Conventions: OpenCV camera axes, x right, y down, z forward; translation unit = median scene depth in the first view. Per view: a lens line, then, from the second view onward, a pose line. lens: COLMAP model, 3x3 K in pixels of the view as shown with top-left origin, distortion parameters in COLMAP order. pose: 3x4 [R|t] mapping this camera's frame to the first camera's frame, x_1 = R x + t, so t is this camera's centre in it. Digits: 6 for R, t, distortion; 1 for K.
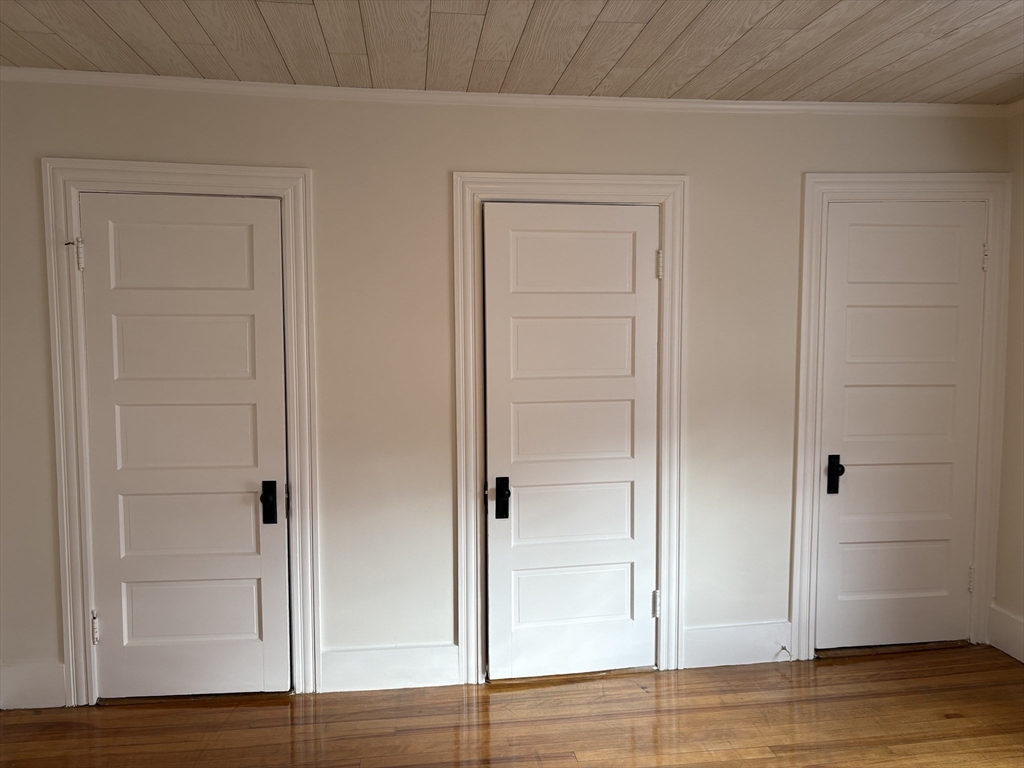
lens RADIAL K [[776.0, 0, 513.1], [0, 776.0, 390.5], [0, 0, 1]] dist [0.055142, -0.068408]
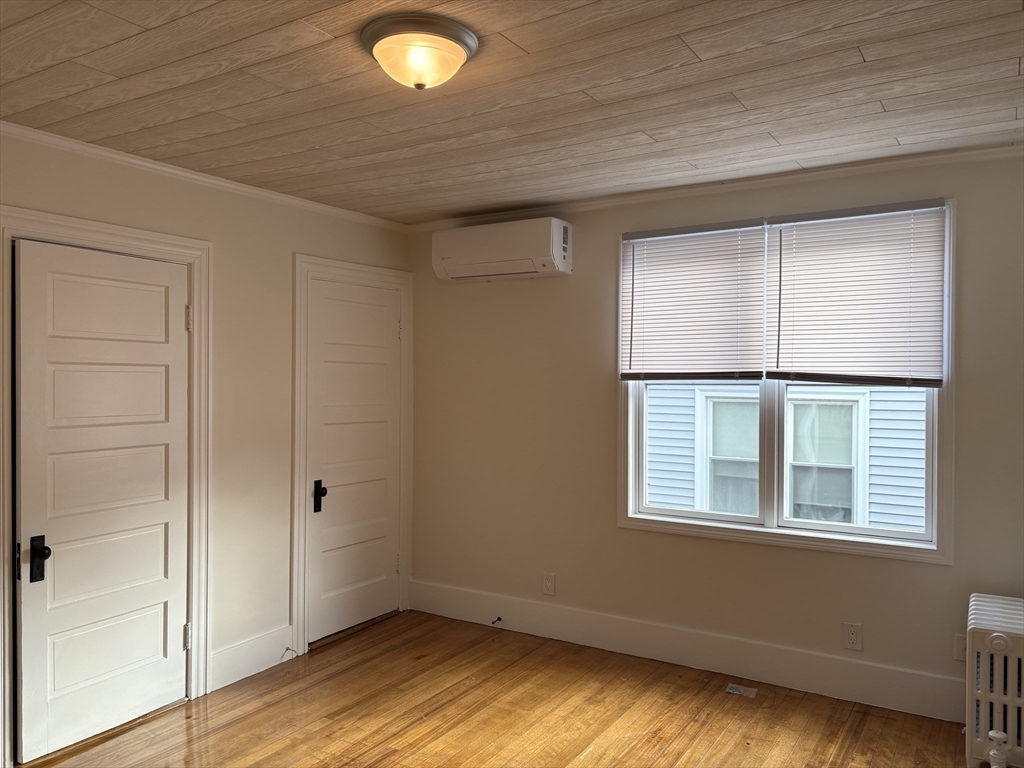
lens RADIAL K [[776.0, 0, 513.1], [0, 776.0, 390.5], [0, 0, 1]] dist [0.055142, -0.068408]
pose [[0.635610, -0.000621, 0.772010, -0.361445], [0.049228, 0.997997, -0.039727, 0.004426], [-0.770439, 0.063255, 0.634368, -0.034498]]
